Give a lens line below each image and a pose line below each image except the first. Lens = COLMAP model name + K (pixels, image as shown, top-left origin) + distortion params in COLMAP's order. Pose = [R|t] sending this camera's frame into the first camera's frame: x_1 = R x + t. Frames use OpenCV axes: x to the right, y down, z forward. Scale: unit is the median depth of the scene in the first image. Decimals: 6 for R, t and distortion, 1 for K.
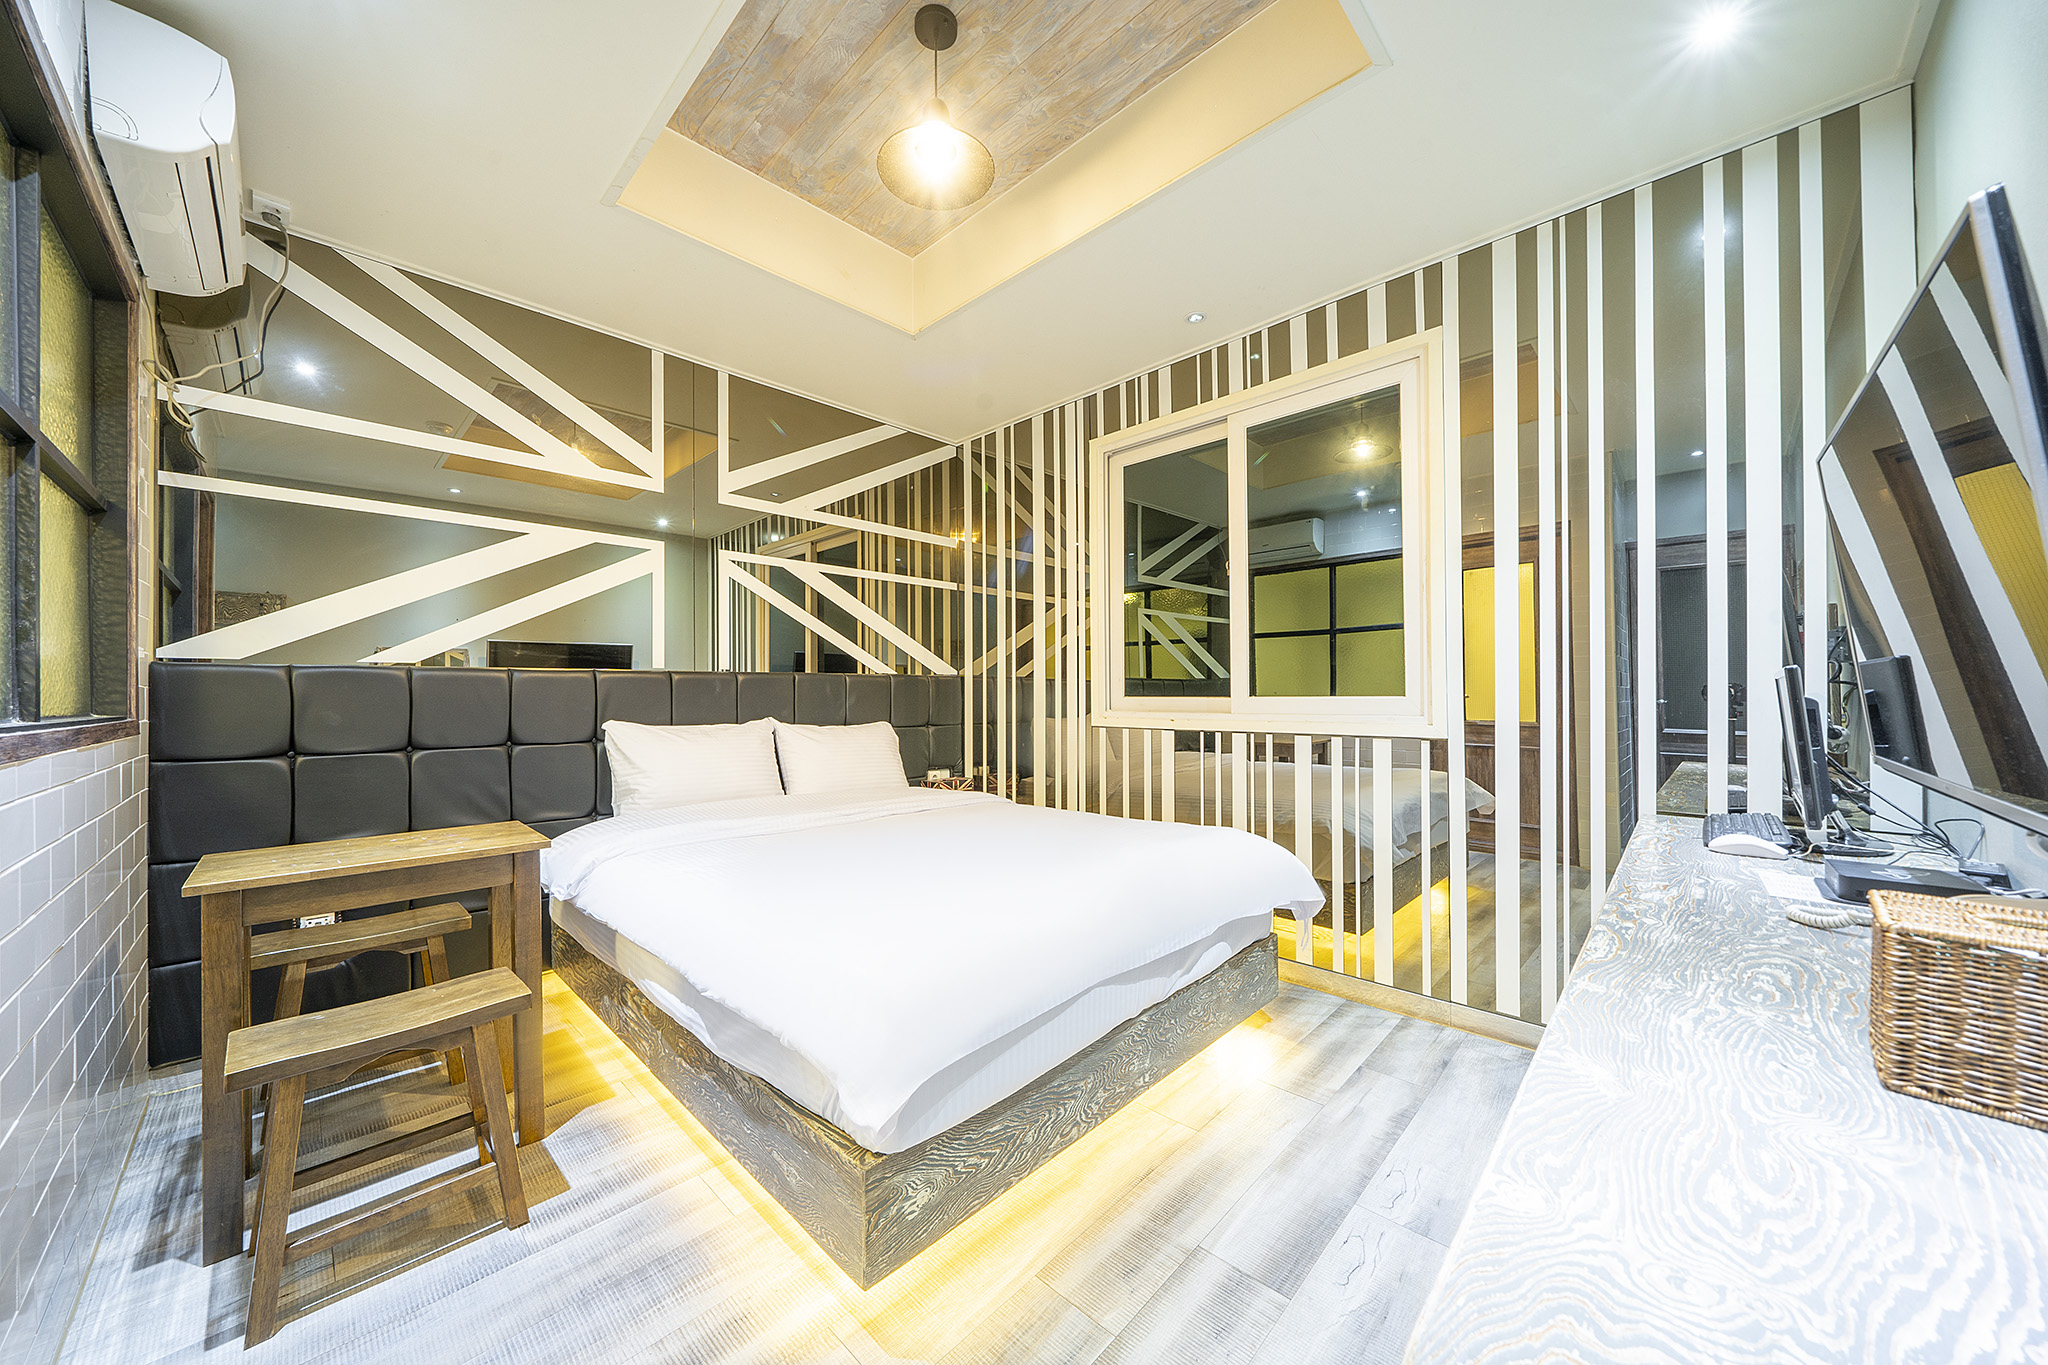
lens RADIAL K [[706.1, 0, 1024.0], [0, 706.1, 682.5], [0, 0, 1]] dist [-0.005891, -0.000032]
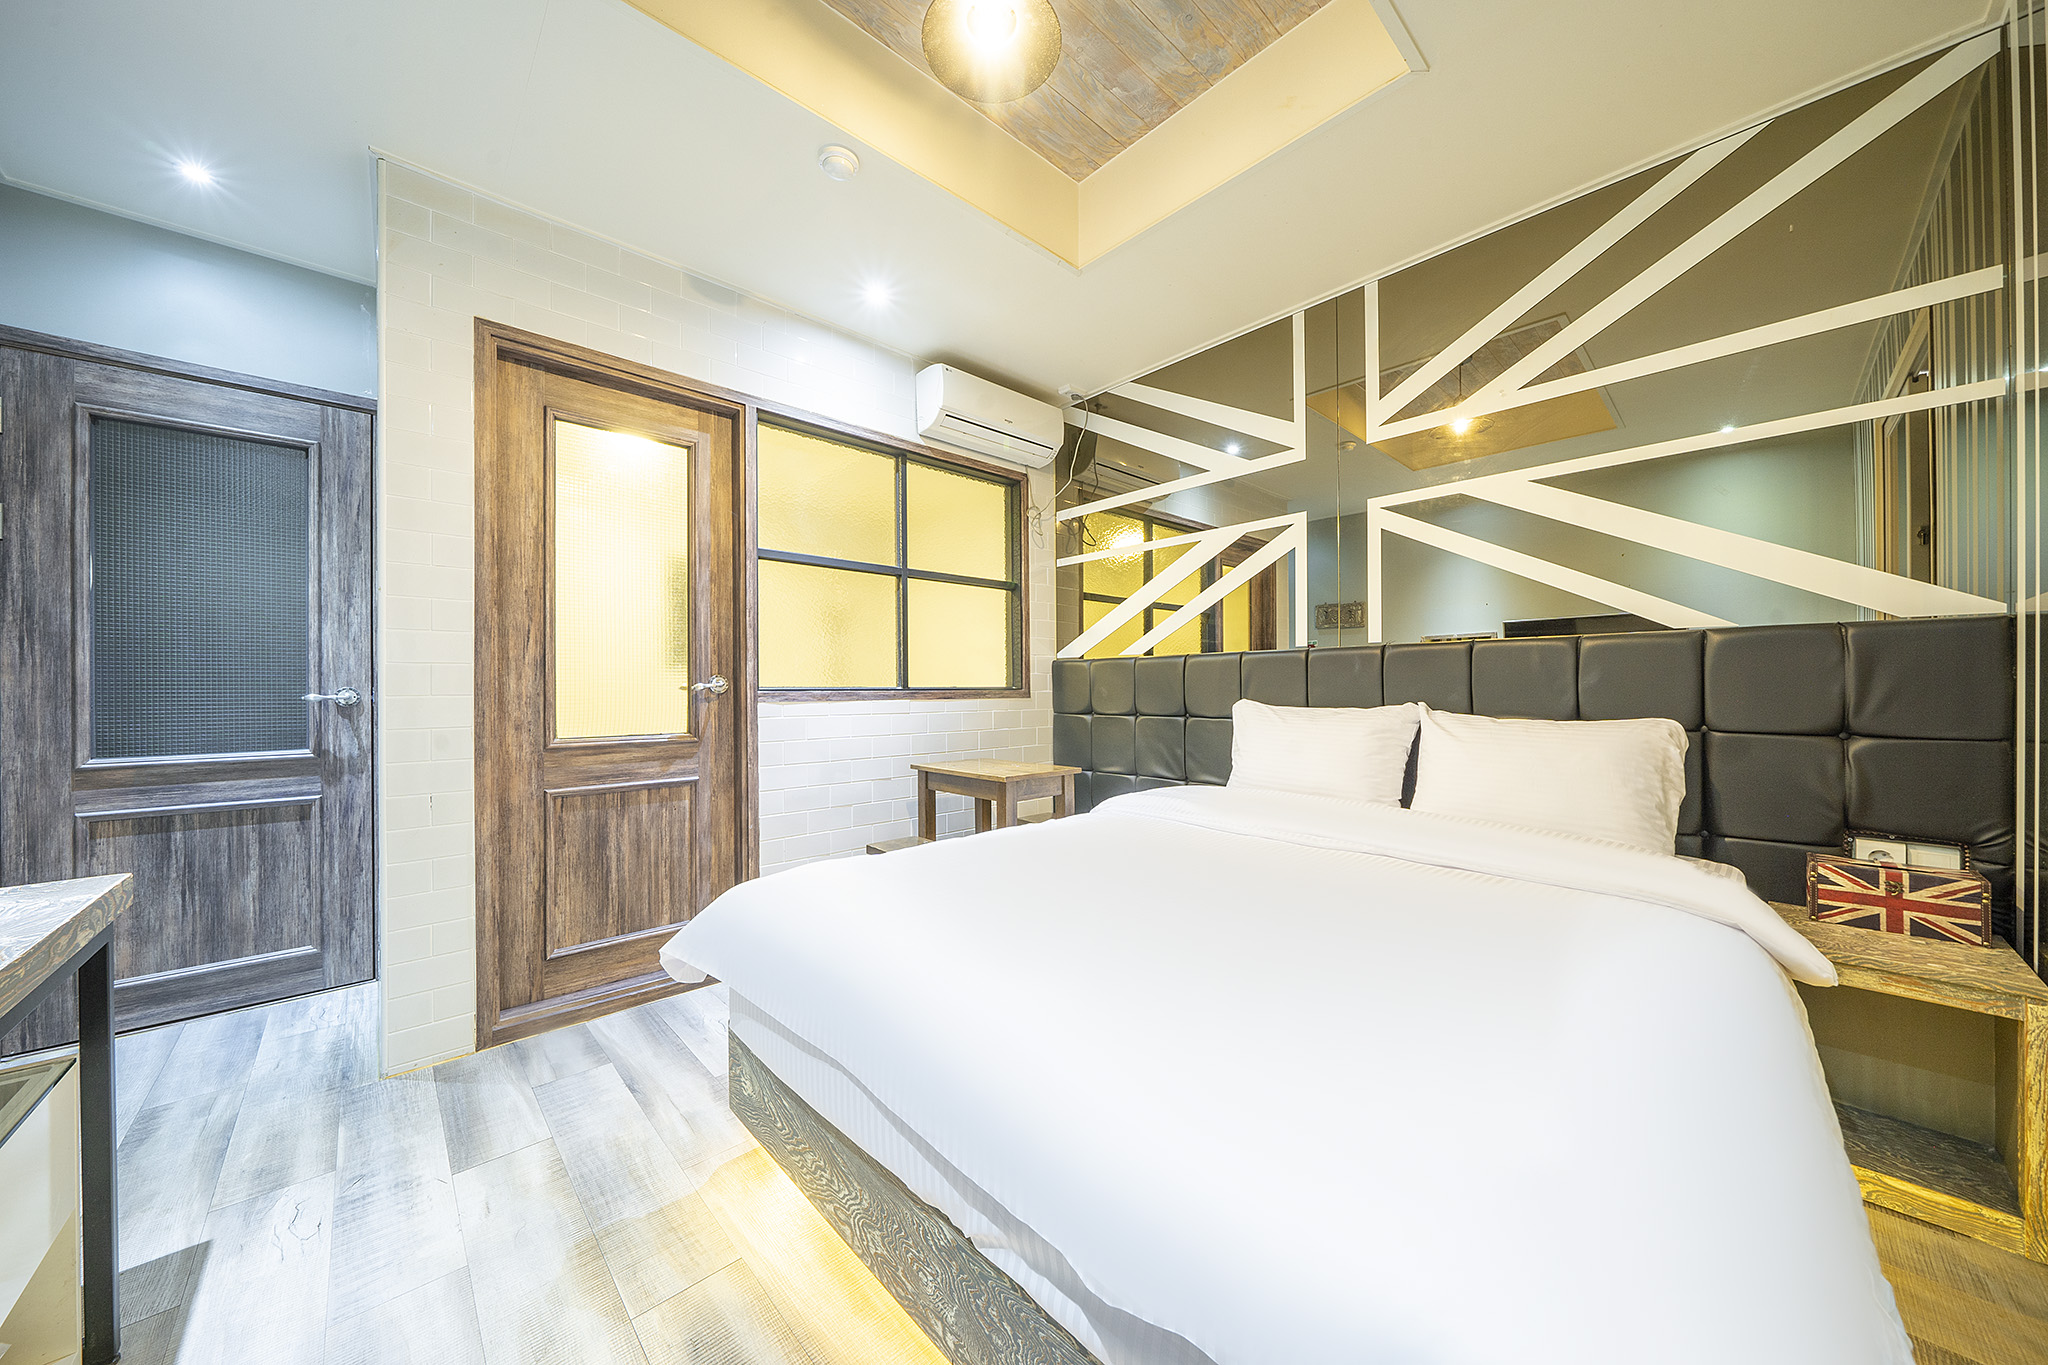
lens RADIAL K [[706.1, 0, 1024.0], [0, 706.1, 682.5], [0, 0, 1]] dist [-0.005891, -0.000032]
pose [[-0.056650, -0.001686, -0.998393, 0.464204], [0.022377, 0.999745, -0.002958, 0.023071], [0.998143, -0.022509, -0.056598, 0.697807]]
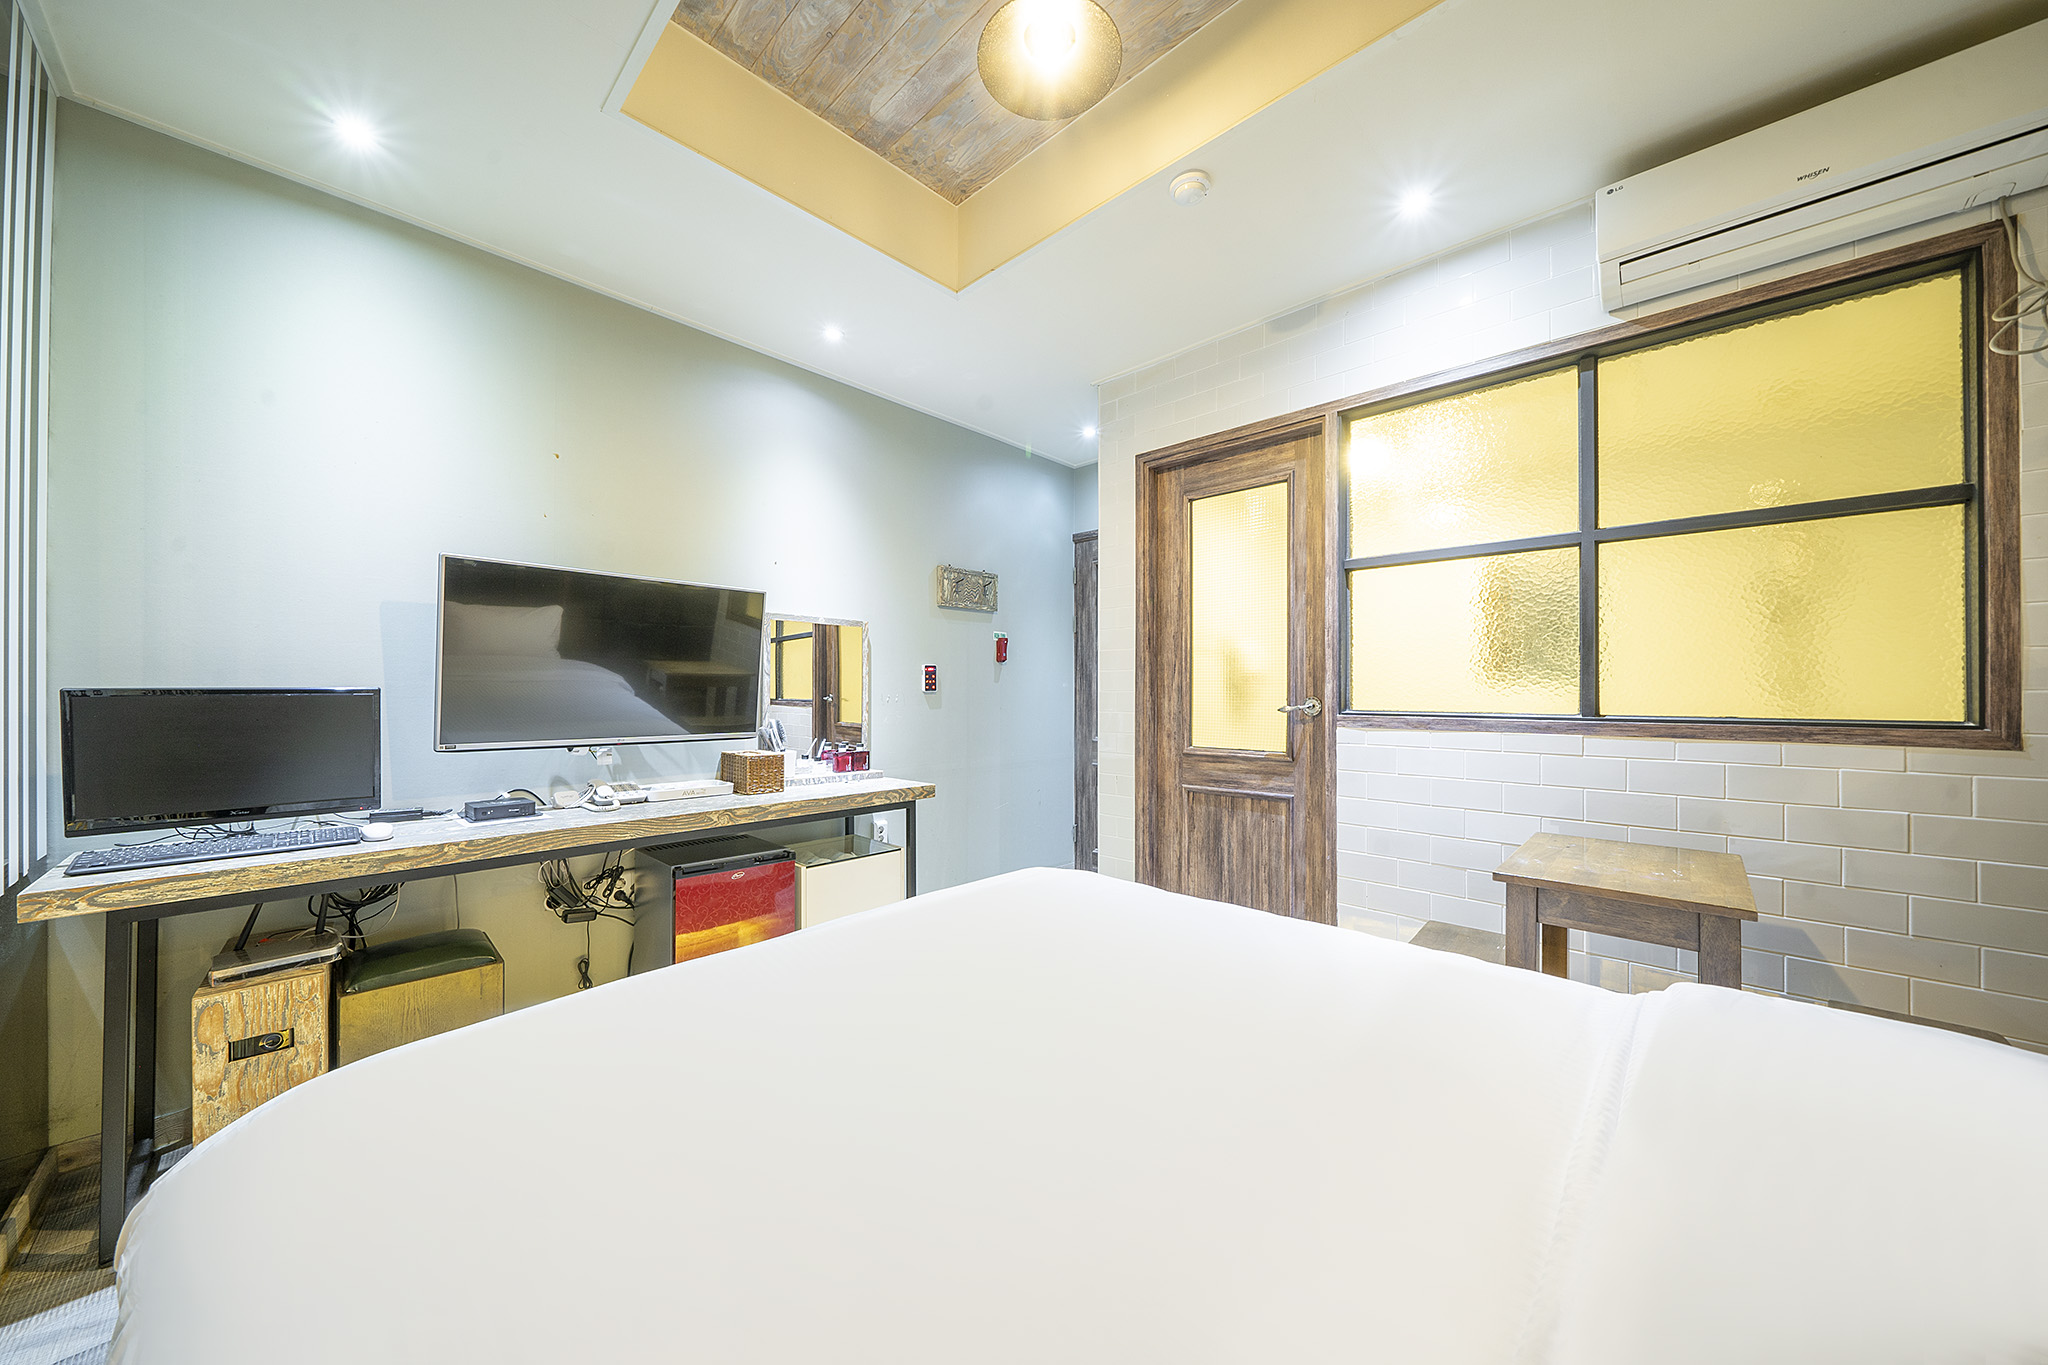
lens RADIAL K [[706.1, 0, 1024.0], [0, 706.1, 682.5], [0, 0, 1]] dist [-0.005891, -0.000032]
pose [[-0.999923, 0.008966, 0.008621, -0.076075], [0.008723, 0.999576, -0.027770, 0.004466], [-0.008866, -0.027693, -0.999577, 1.178630]]
